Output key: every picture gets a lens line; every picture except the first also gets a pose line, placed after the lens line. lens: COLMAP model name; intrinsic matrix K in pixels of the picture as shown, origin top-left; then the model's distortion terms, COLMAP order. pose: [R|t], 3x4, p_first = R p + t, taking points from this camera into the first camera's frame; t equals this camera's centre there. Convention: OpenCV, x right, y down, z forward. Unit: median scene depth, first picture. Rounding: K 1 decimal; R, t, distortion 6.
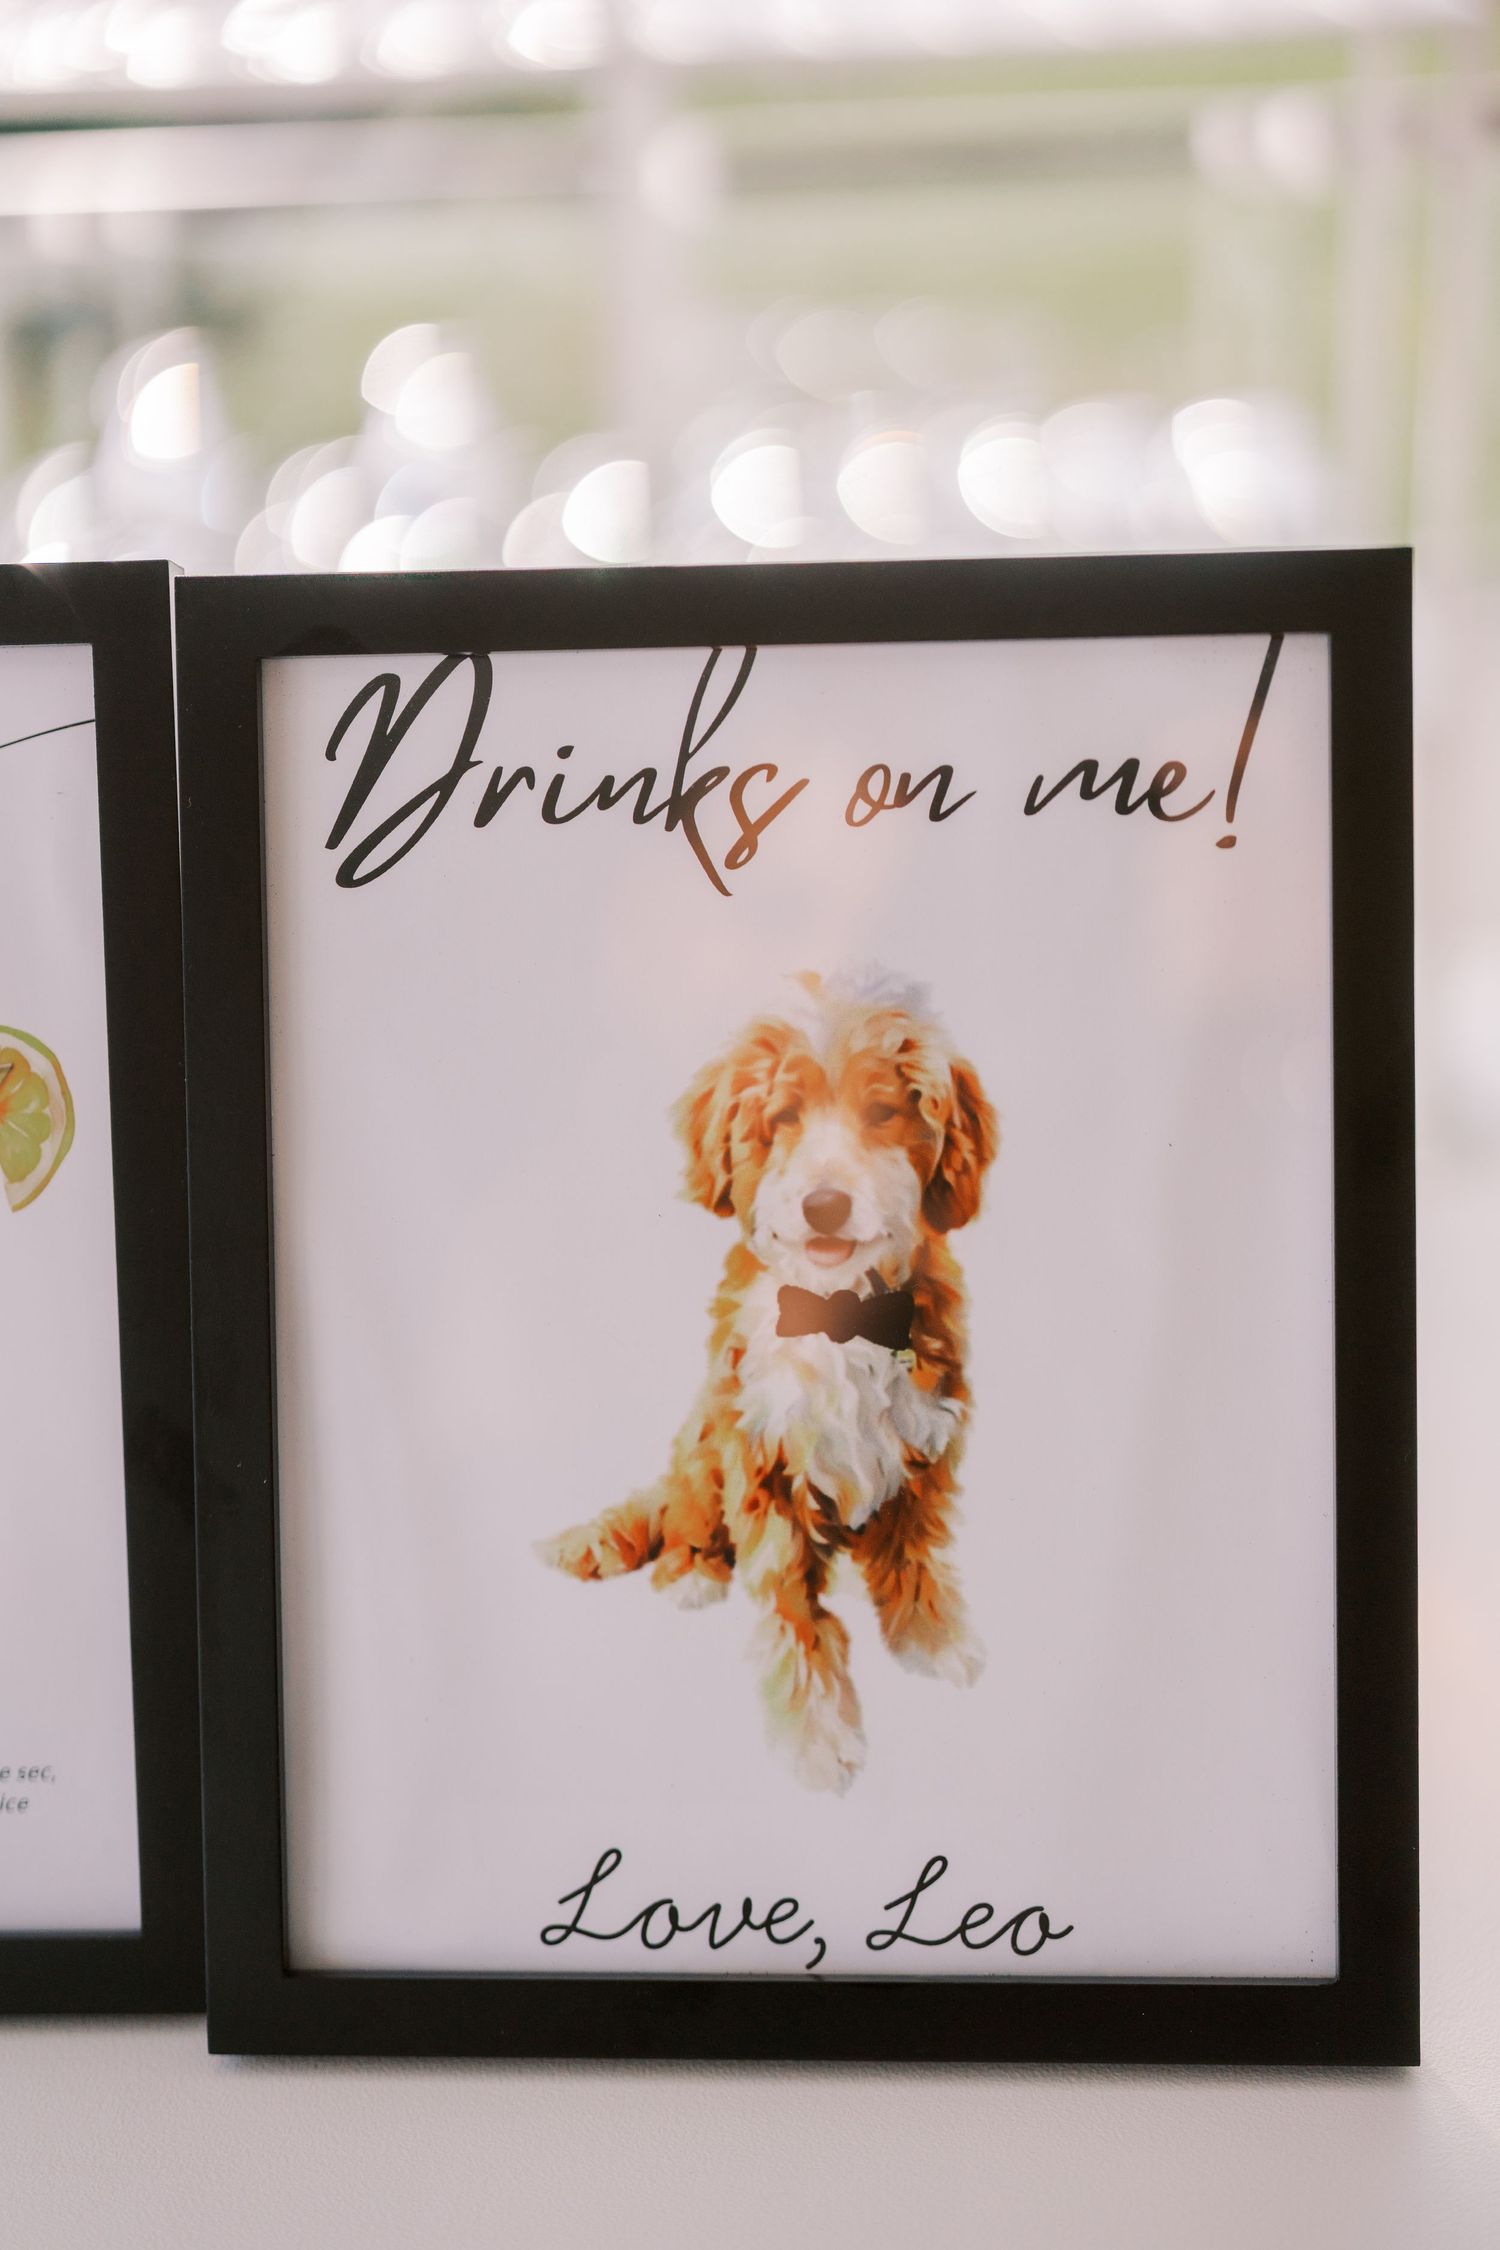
lens RADIAL K [[3341.4, 0, 746.3], [0, 3341.4, 1121.4], [0, 0, 1]] dist [-0.004489, 0.000000]
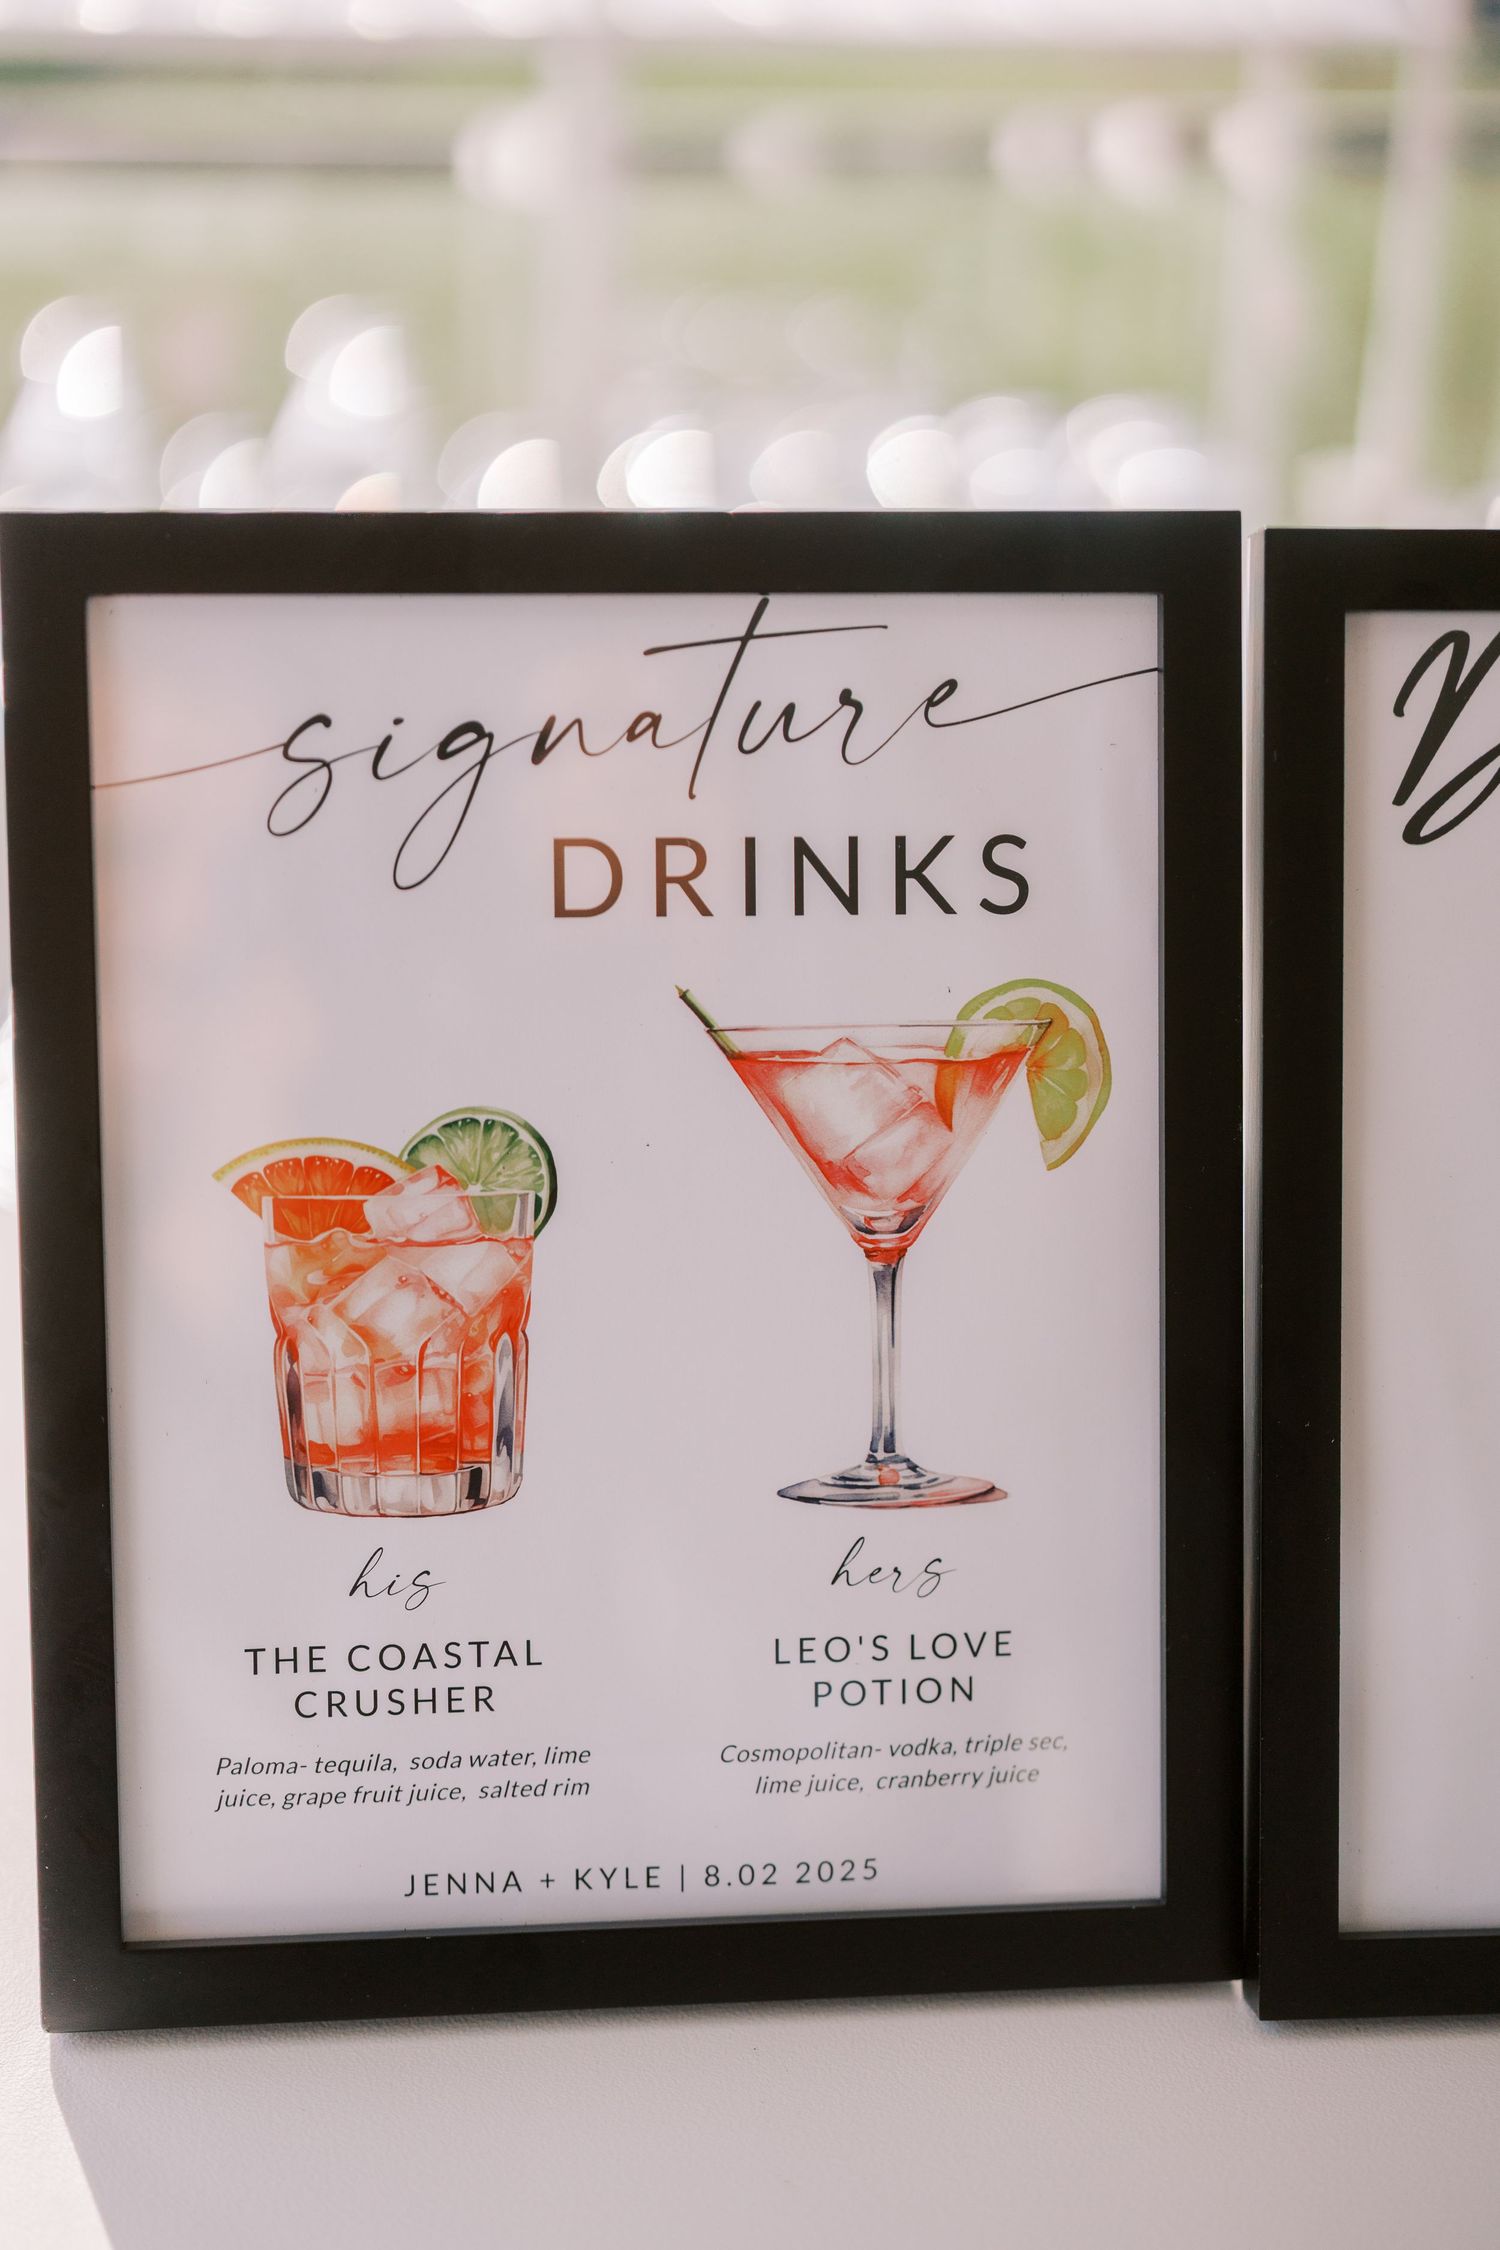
lens RADIAL K [[3341.4, 0, 750.4], [0, 3341.4, 1128.4], [0, 0, 1]] dist [-0.004489, 0.000000]
pose [[0.988924, 0.003879, 0.148372, -0.462200], [-0.004006, 0.999992, 0.000555, 0.014969], [-0.148368, -0.001143, 0.988932, 0.043639]]
